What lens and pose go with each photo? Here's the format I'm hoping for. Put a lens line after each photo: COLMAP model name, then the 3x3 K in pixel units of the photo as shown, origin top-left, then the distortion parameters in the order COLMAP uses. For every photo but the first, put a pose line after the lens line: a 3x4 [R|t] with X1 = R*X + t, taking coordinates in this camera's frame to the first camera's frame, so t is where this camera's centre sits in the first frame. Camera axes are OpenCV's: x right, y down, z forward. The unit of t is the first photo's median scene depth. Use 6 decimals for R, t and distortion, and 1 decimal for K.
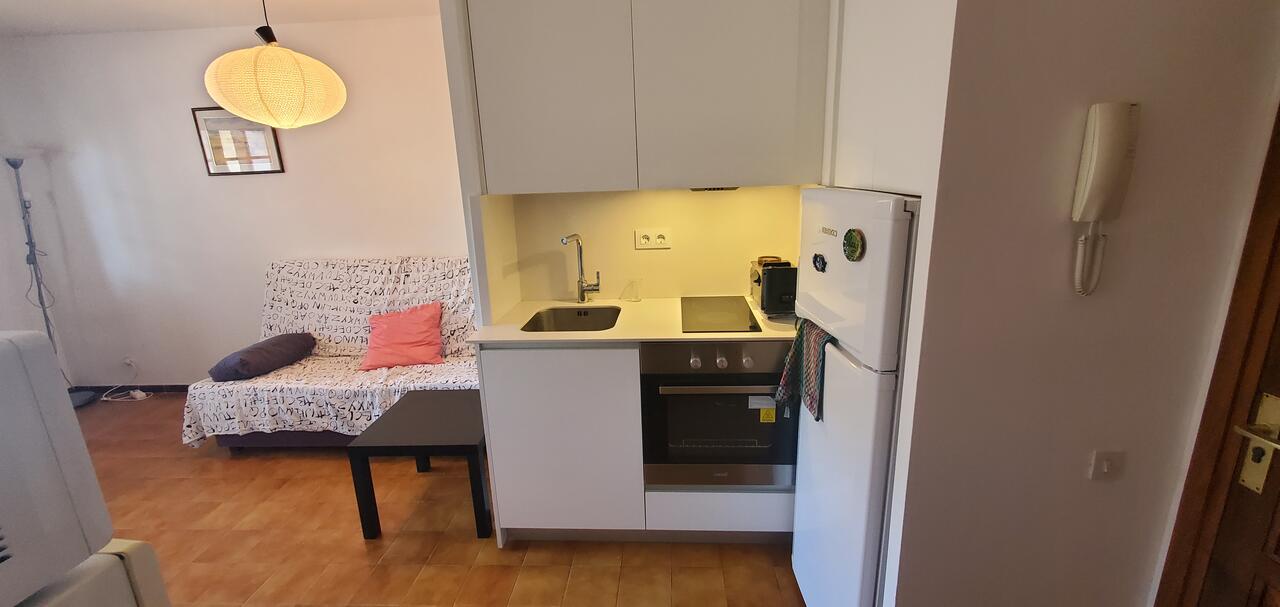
lens RADIAL K [[508.6, 0, 641.7], [0, 508.6, 295.1], [0, 0, 1]] dist [-0.001482, -0.000137]
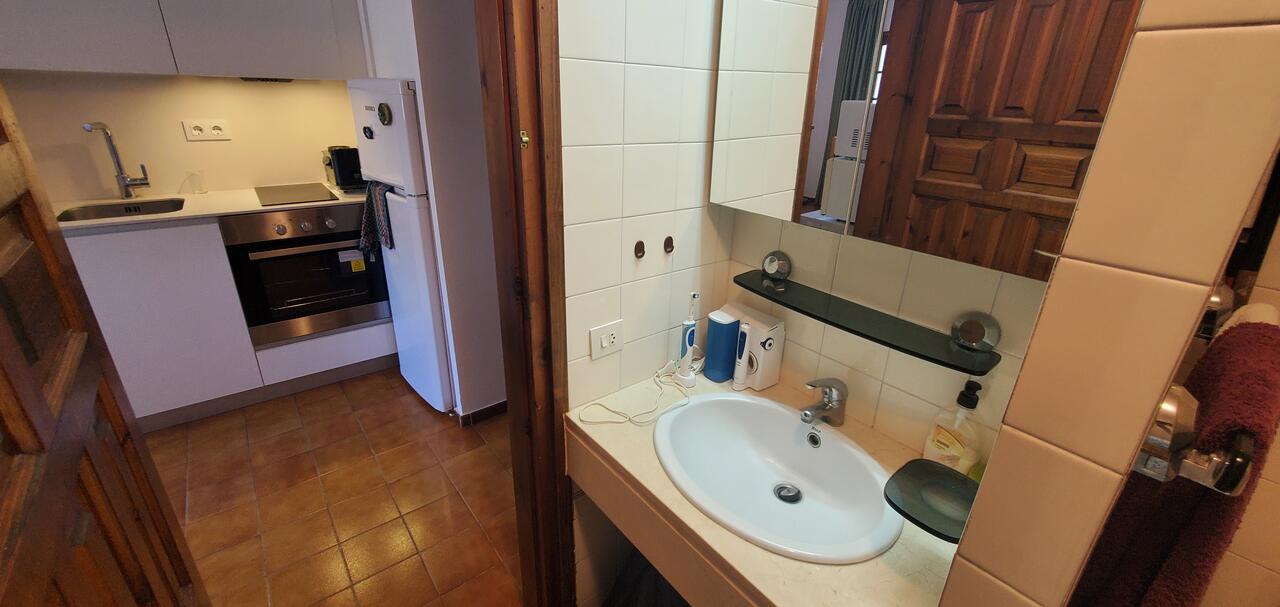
lens RADIAL K [[508.6, 0, 639.5], [0, 508.6, 285.8], [0, 0, 1]] dist [-0.001482, -0.000137]
pose [[0.742993, -0.191313, 0.641374, -0.036590], [0.115353, 0.980540, 0.158853, 0.104787], [-0.659283, -0.044042, 0.750604, -0.276612]]
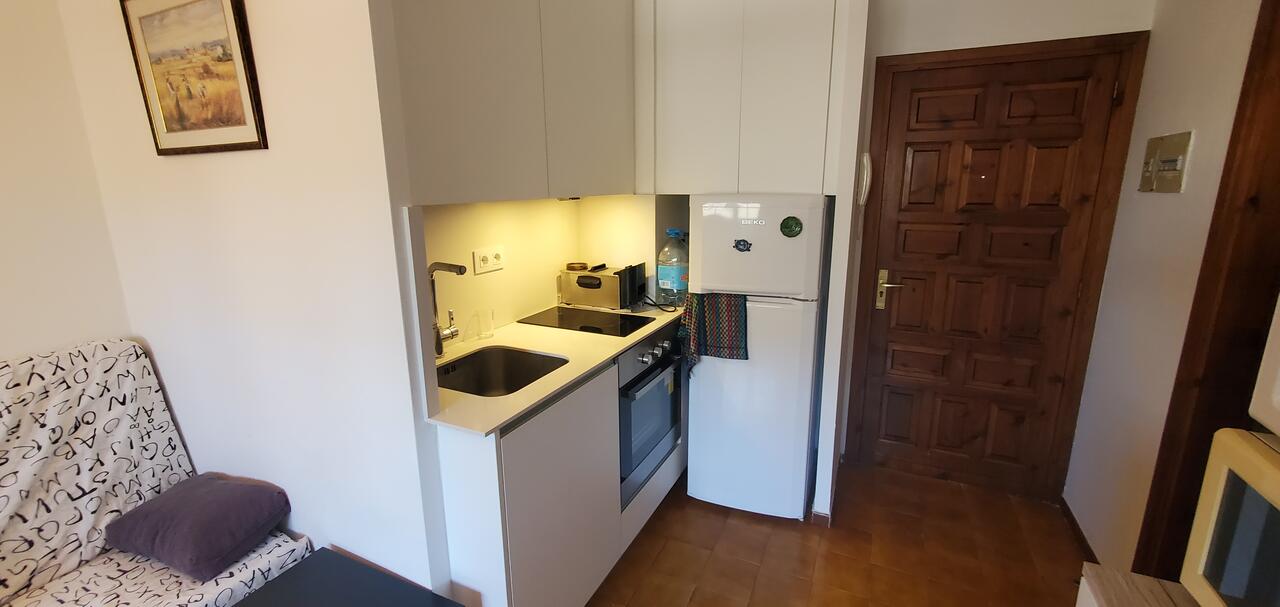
lens RADIAL K [[508.6, 0, 646.1], [0, 508.6, 287.6], [0, 0, 1]] dist [-0.001482, -0.000137]
pose [[0.368360, -0.160778, 0.915675, -0.520660], [0.216125, 0.972758, 0.083857, -0.063039], [-0.904213, 0.167010, 0.393073, 0.342512]]
